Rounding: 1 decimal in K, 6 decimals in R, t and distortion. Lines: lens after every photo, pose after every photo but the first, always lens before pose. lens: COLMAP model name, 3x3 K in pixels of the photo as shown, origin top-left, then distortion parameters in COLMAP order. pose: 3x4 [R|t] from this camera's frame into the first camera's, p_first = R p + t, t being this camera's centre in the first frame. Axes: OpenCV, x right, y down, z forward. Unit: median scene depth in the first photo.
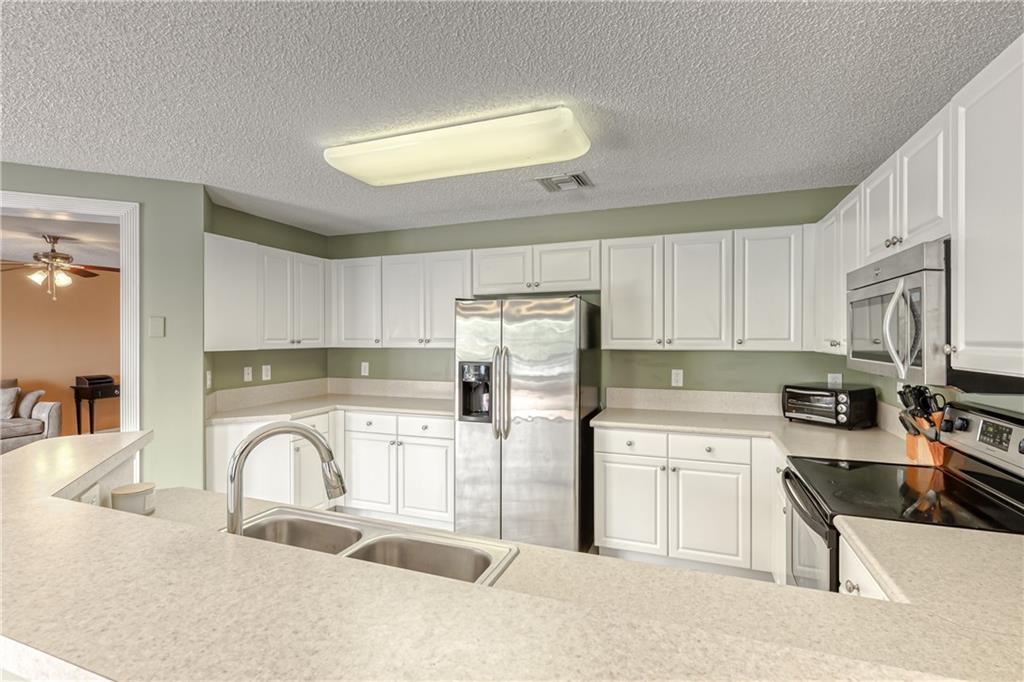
lens RADIAL K [[479.9, 0, 512.0], [0, 479.9, 341.0], [0, 0, 1]] dist [0.001431, -0.000240]
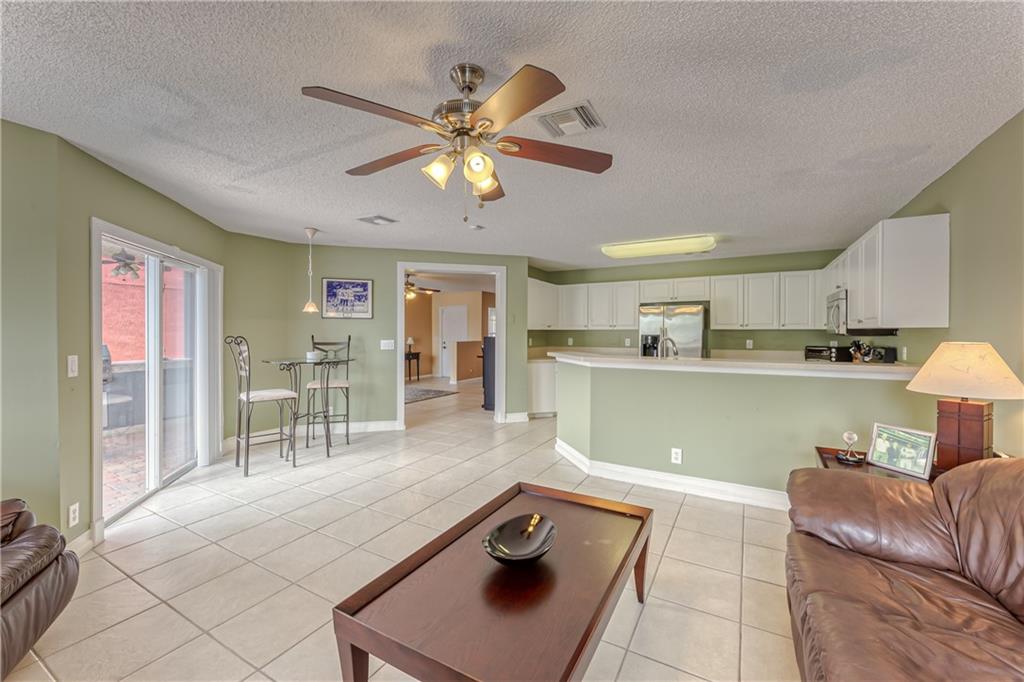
lens RADIAL K [[416.5, 0, 512.6], [0, 416.5, 333.9], [0, 0, 1]] dist [-0.000188, 0.000393]
pose [[0.988660, 0.003495, -0.150129, -0.416683], [-0.003988, 0.999988, -0.002981, 0.048816], [0.150117, 0.003545, 0.988662, -0.969090]]
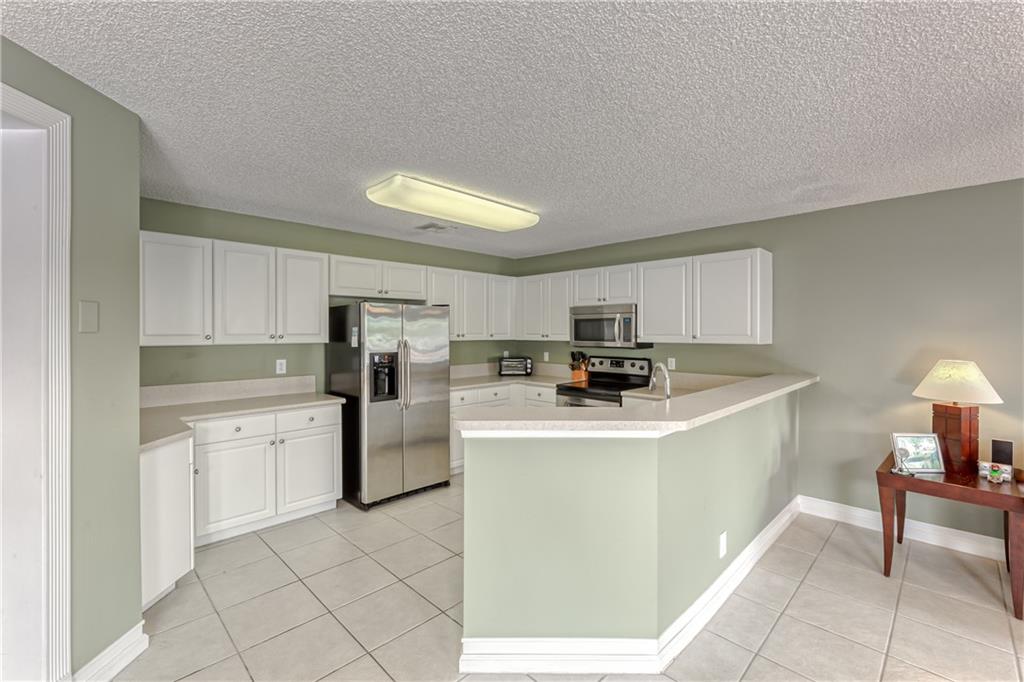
lens RADIAL K [[438.6, 0, 508.9], [0, 438.6, 337.8], [0, 0, 1]] dist [0.001469, 0.000101]
pose [[0.408754, -0.008882, 0.912602, -1.010622], [0.006654, 0.999955, 0.006751, -0.000312], [-0.912621, 0.003313, 0.408794, 0.243652]]
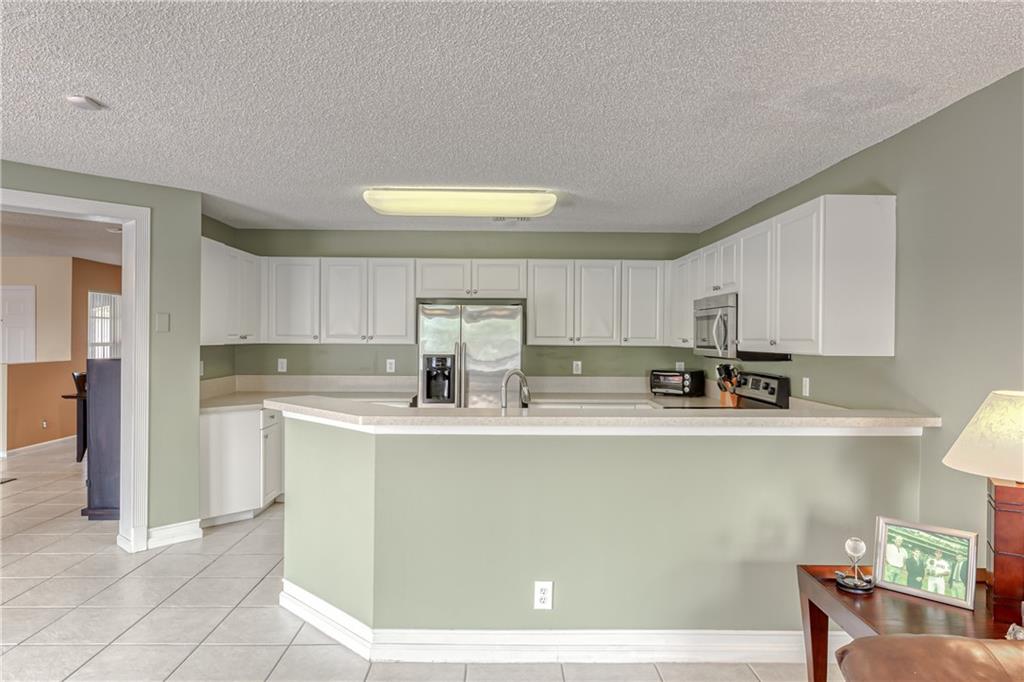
lens RADIAL K [[651.9, 0, 512.0], [0, 651.9, 341.0], [0, 0, 1]] dist [0.003303, 0.001450]
pose [[0.927651, 0.005548, 0.373408, -0.540407], [-0.005699, 0.999984, -0.000698, 0.008738], [-0.373406, -0.001481, 0.927667, -0.643243]]
